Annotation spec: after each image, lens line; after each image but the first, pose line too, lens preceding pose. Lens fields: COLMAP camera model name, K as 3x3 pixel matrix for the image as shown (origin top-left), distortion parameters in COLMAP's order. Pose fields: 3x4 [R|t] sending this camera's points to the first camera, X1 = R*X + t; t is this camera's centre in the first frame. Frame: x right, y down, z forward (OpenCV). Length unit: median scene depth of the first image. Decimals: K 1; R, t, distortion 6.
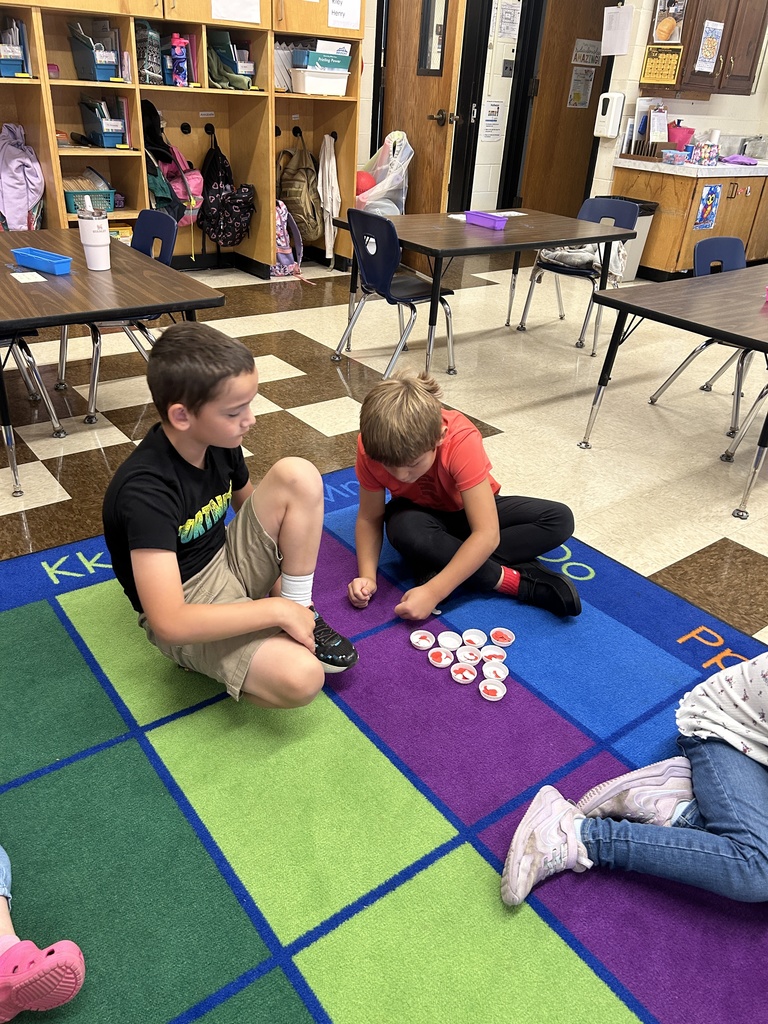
lens RADIAL K [[769.0, 0, 384.0], [0, 769.0, 512.0], [0, 0, 1]] dist [0.006013, -0.002864]
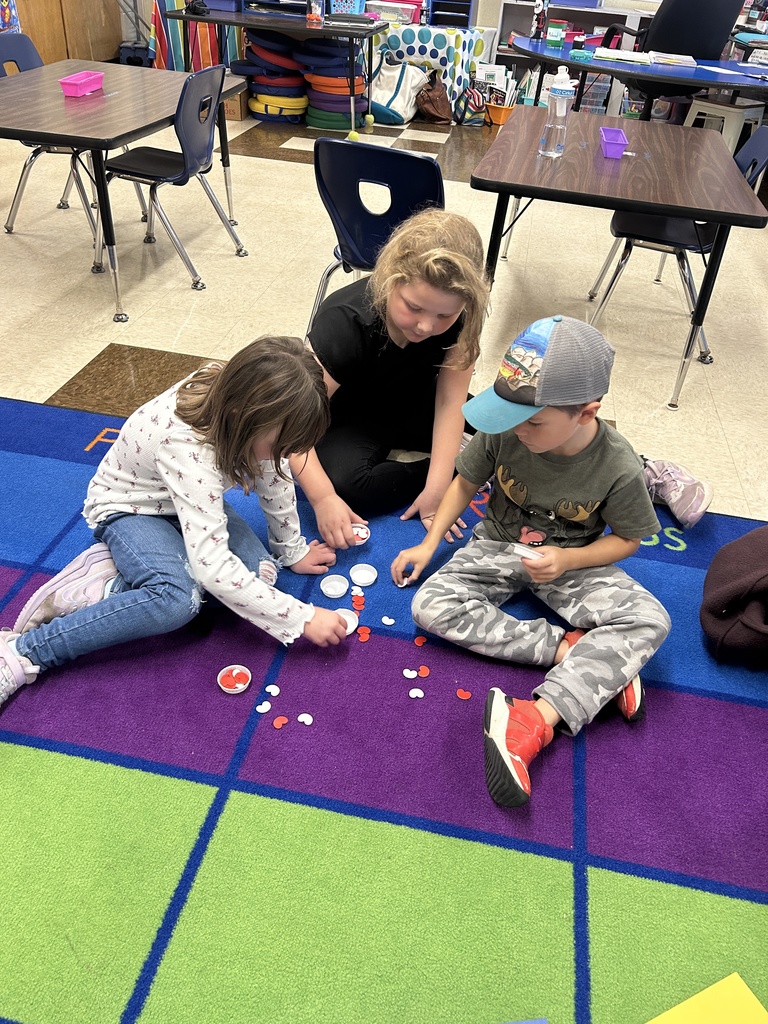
lens RADIAL K [[769.0, 0, 384.0], [0, 769.0, 512.0], [0, 0, 1]] dist [0.006013, -0.002864]
pose [[0.748353, -0.404019, 0.526057, 0.092924], [0.297979, 0.913331, 0.277553, 0.067029], [-0.592601, -0.050953, 0.803883, -0.051412]]
